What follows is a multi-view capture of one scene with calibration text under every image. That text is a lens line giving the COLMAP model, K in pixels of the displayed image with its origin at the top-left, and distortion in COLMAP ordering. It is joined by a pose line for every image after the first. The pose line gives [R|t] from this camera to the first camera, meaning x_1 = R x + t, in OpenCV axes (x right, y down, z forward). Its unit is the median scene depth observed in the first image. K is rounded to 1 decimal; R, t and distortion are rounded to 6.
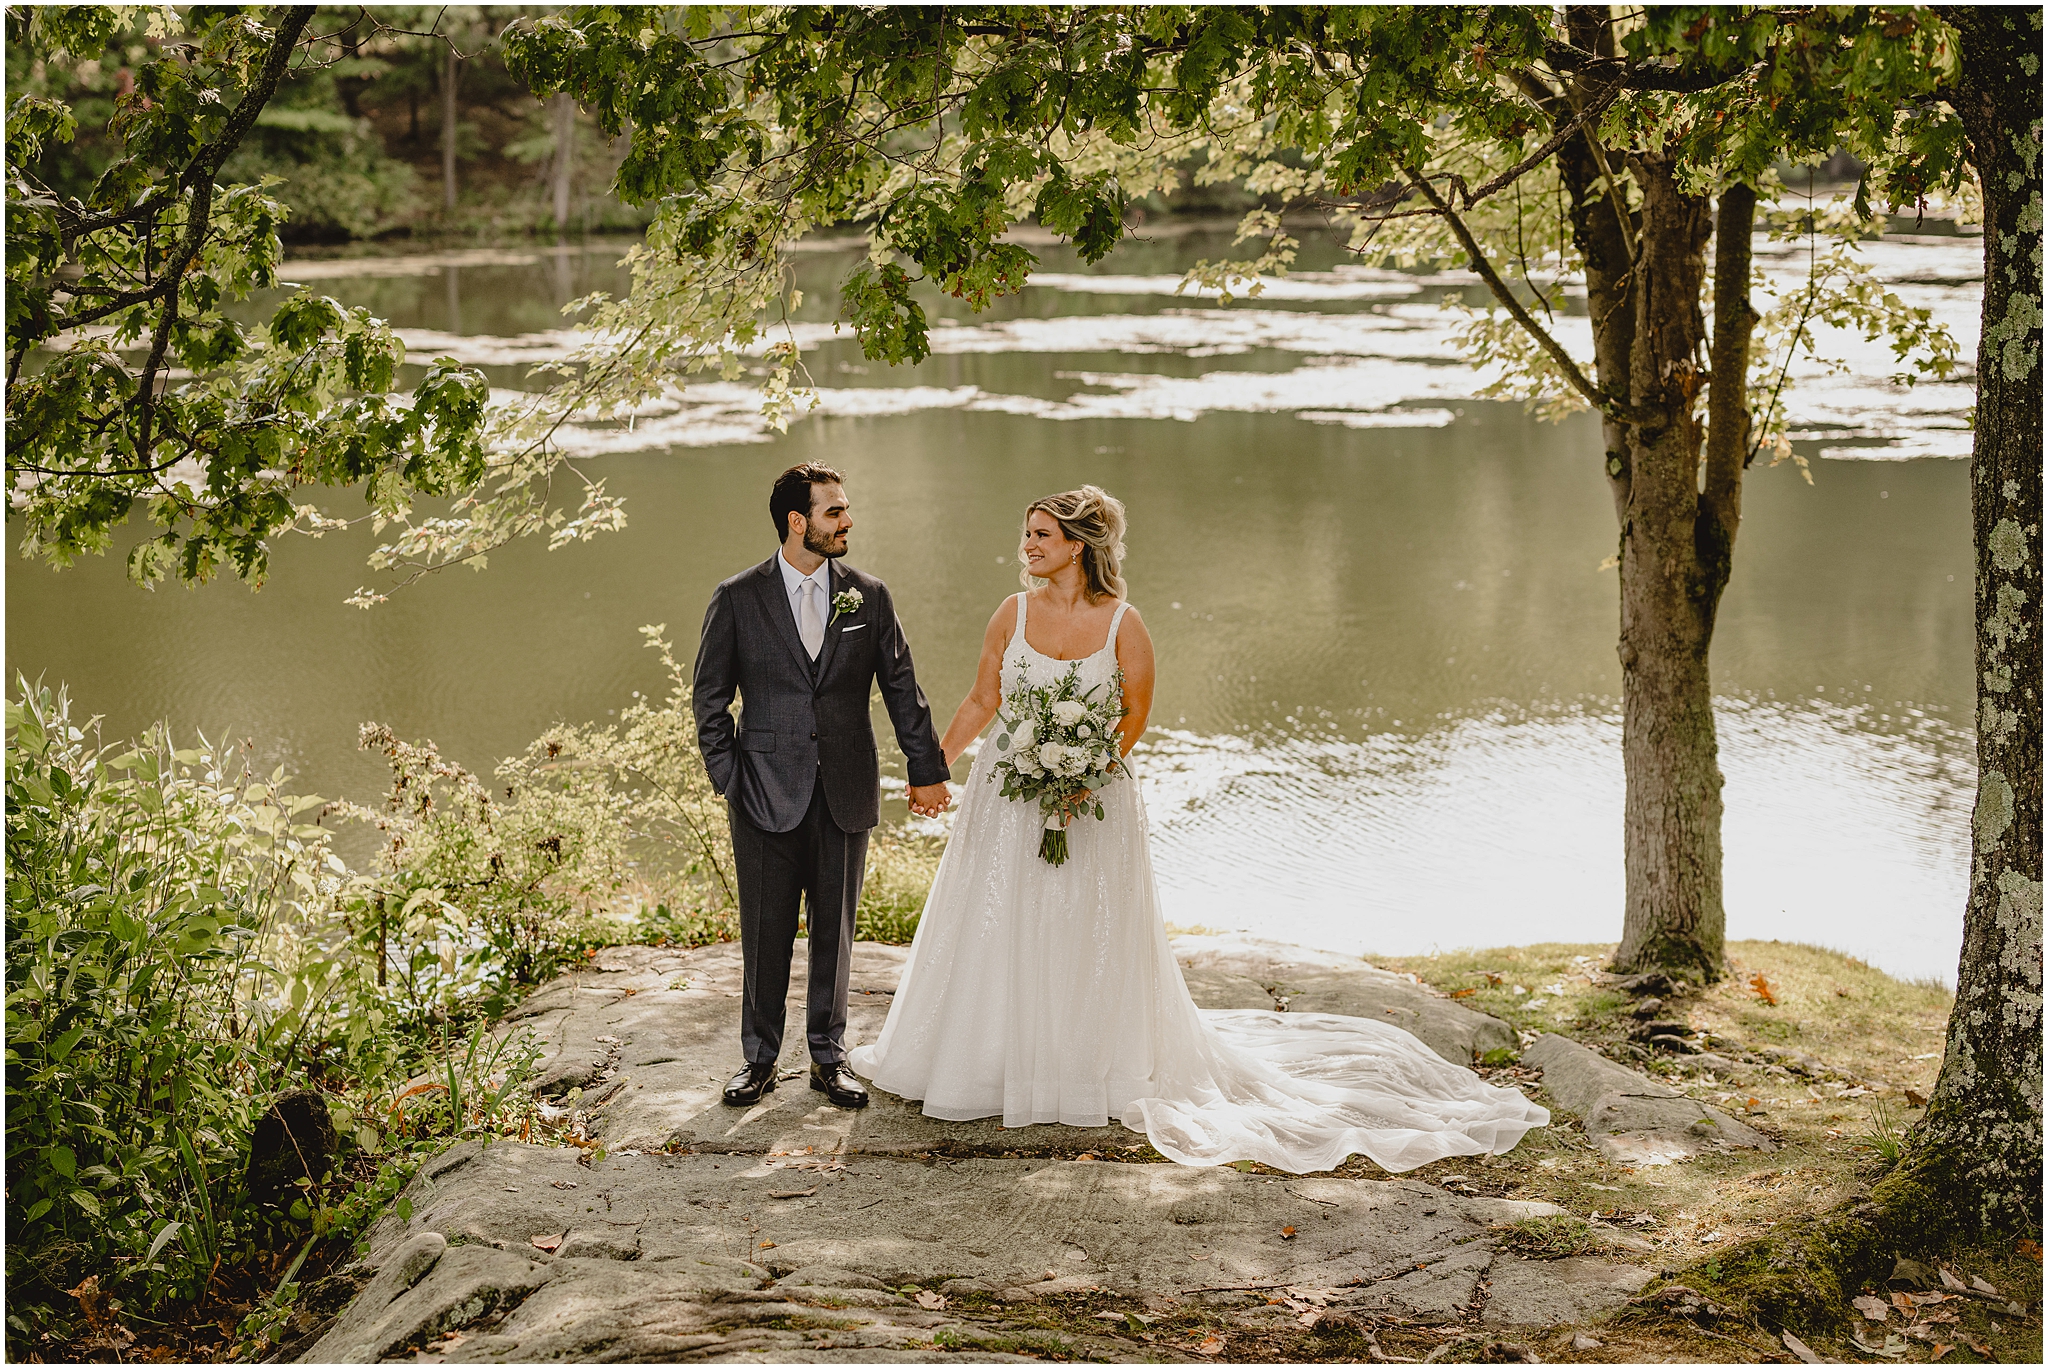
lens RADIAL K [[2969.3, 0, 937.3], [0, 2969.3, 693.5], [0, 0, 1]] dist [-0.029830, 0.101646]
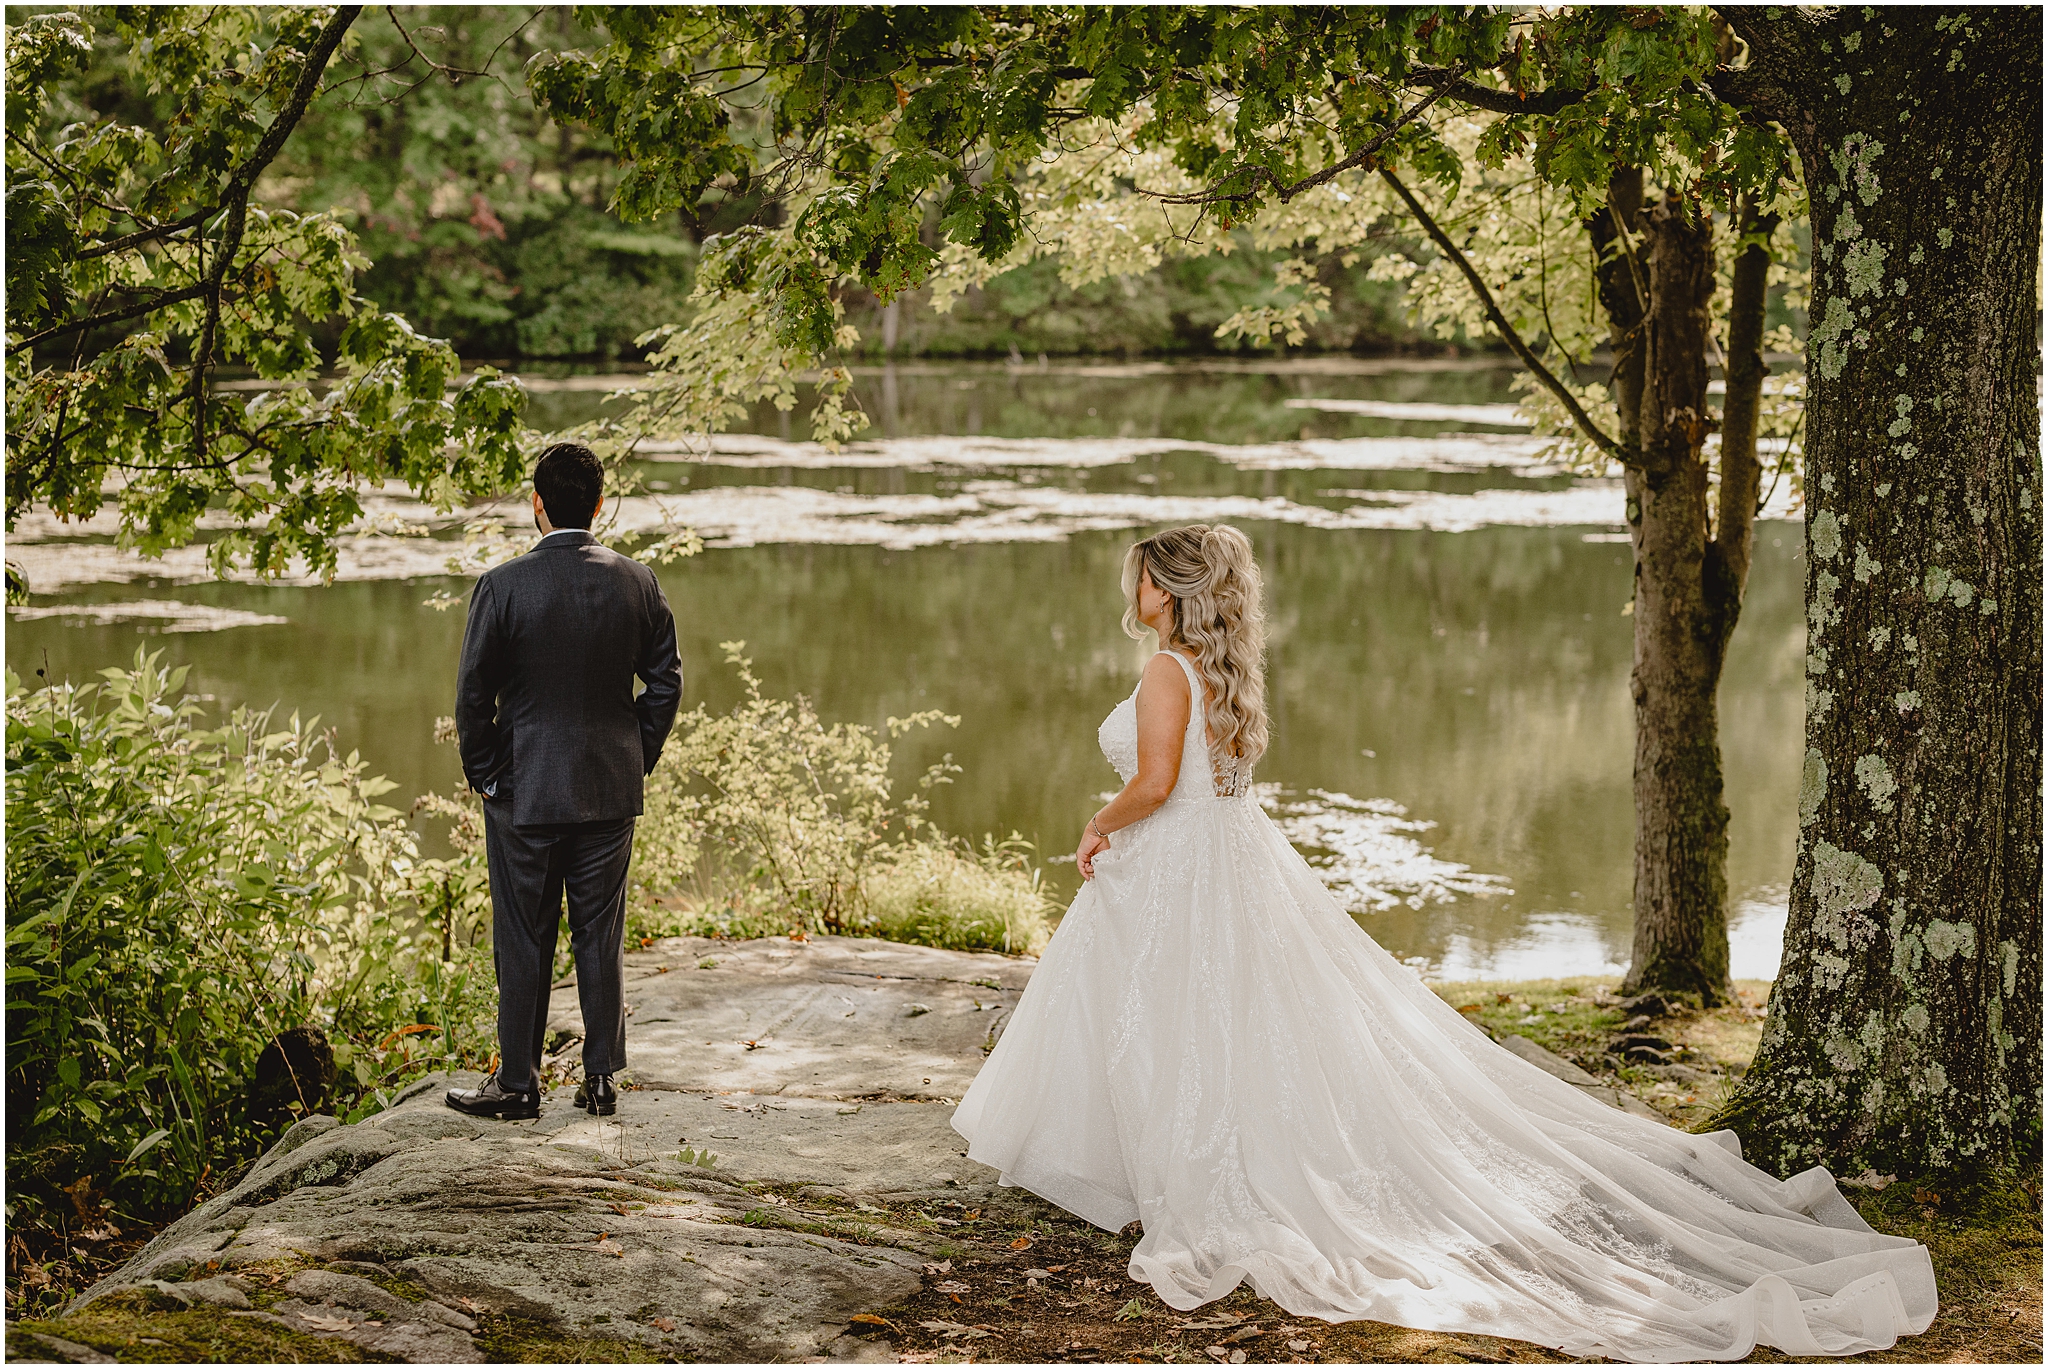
lens RADIAL K [[2893.0, 0, 1024.0], [0, 2893.0, 684.5], [0, 0, 1]] dist [0.000656, 0.044273]
pose [[0.996207, 0.025982, -0.083046, 0.118700], [-0.029711, 0.998591, -0.043979, 0.042122], [0.081786, 0.046279, 0.995575, -0.039297]]
